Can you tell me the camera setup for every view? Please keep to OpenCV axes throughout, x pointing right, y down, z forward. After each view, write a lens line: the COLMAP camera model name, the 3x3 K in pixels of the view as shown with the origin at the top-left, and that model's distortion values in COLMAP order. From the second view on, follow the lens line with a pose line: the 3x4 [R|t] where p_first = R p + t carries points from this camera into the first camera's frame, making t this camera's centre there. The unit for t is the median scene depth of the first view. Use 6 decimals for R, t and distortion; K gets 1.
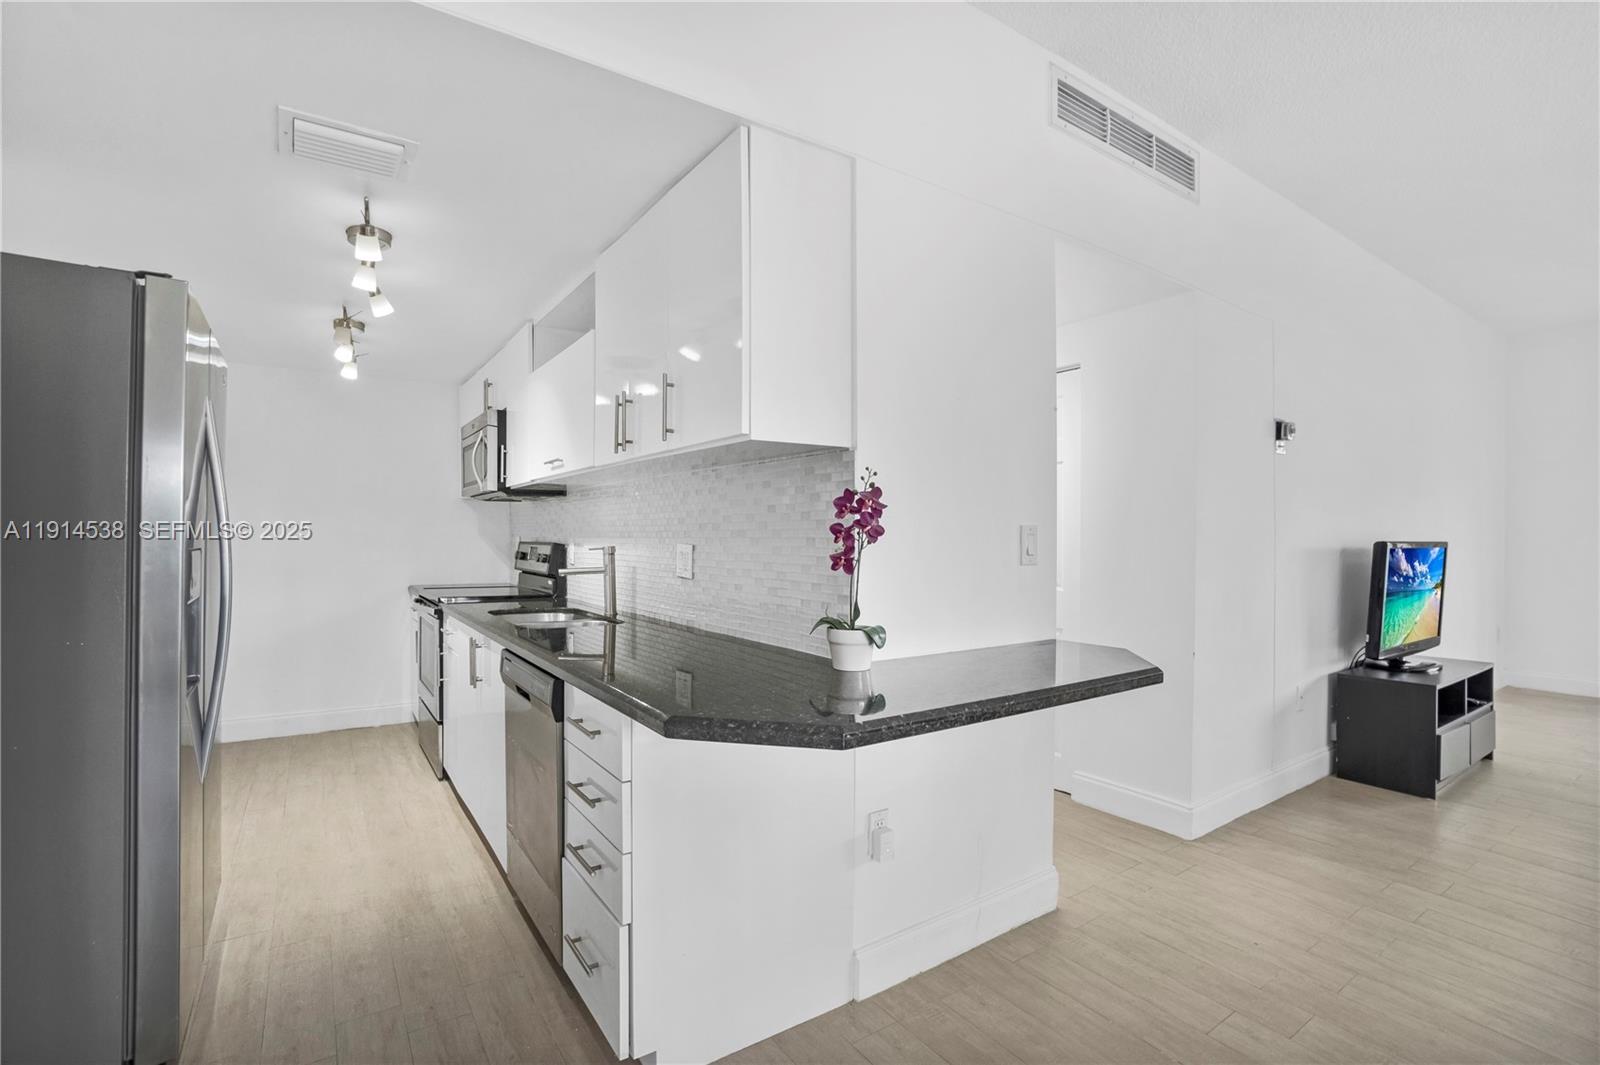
lens RADIAL K [[732.8, 0, 790.2], [0, 732.8, 535.5], [0, 0, 1]] dist [-0.057658, 0.021367]
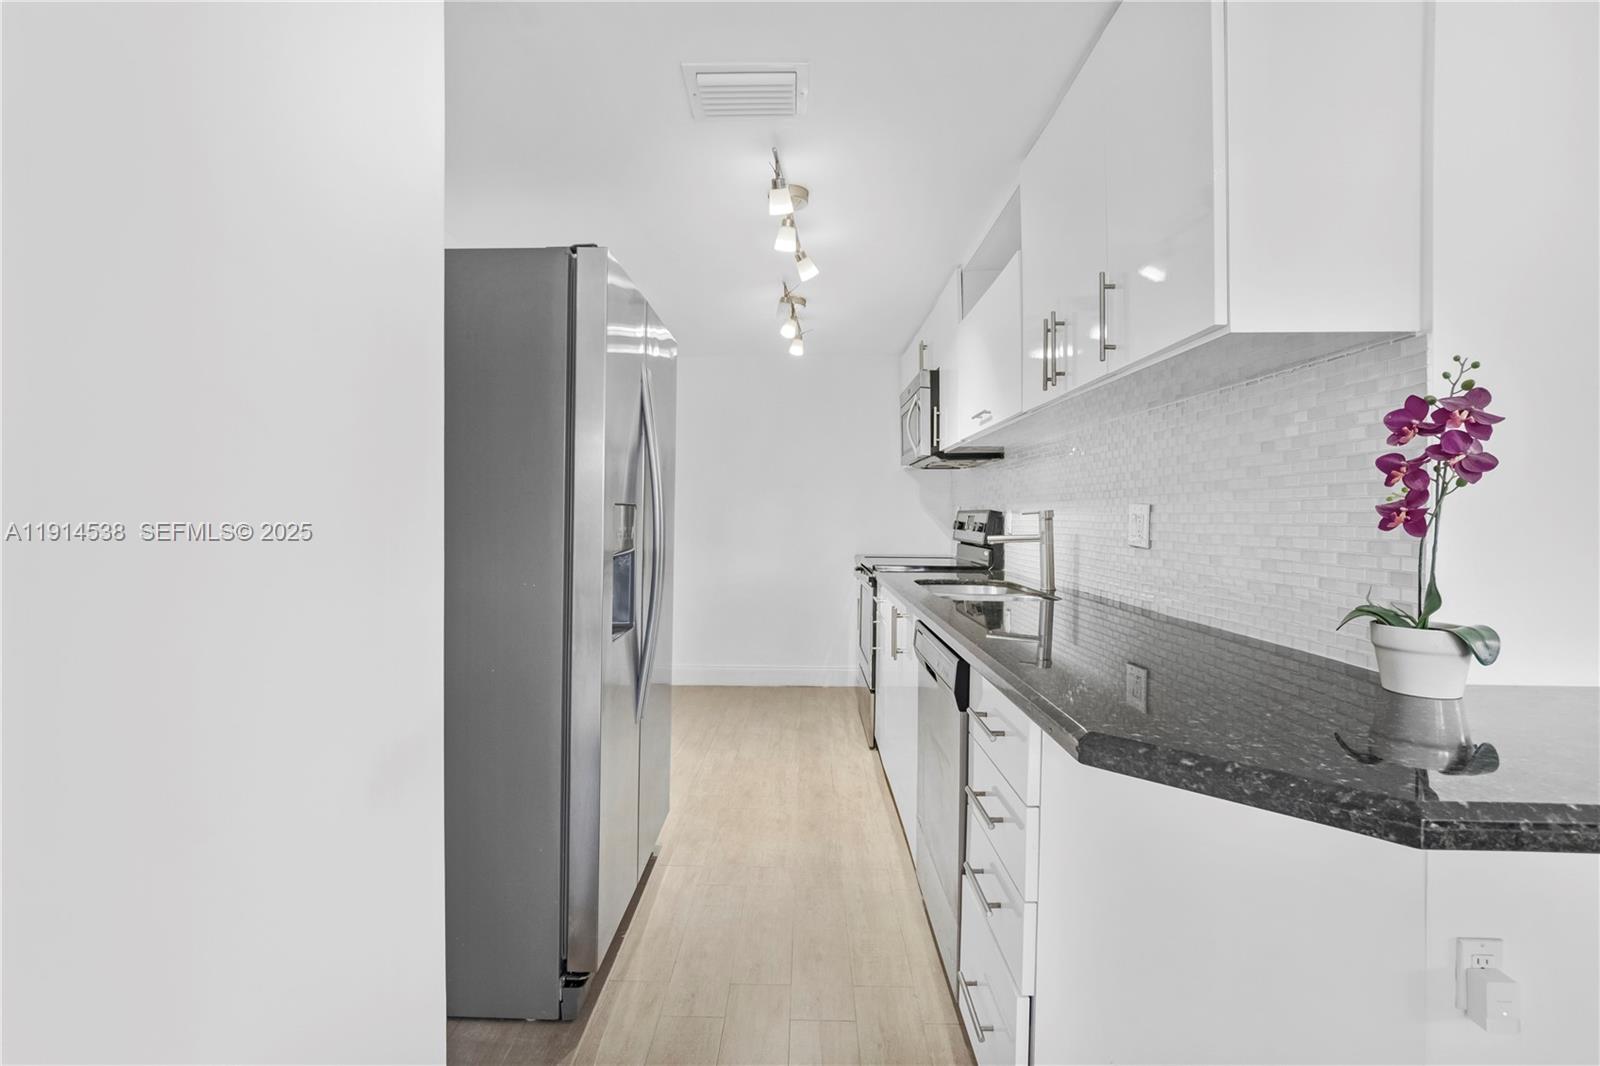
lens RADIAL K [[732.8, 0, 782.3], [0, 732.8, 520.7], [0, 0, 1]] dist [-0.057658, 0.021367]
pose [[0.811811, 0.003287, -0.583912, -0.002900], [0.000281, 0.999982, 0.006019, 0.033508], [0.583921, -0.005050, 0.811795, 0.199869]]
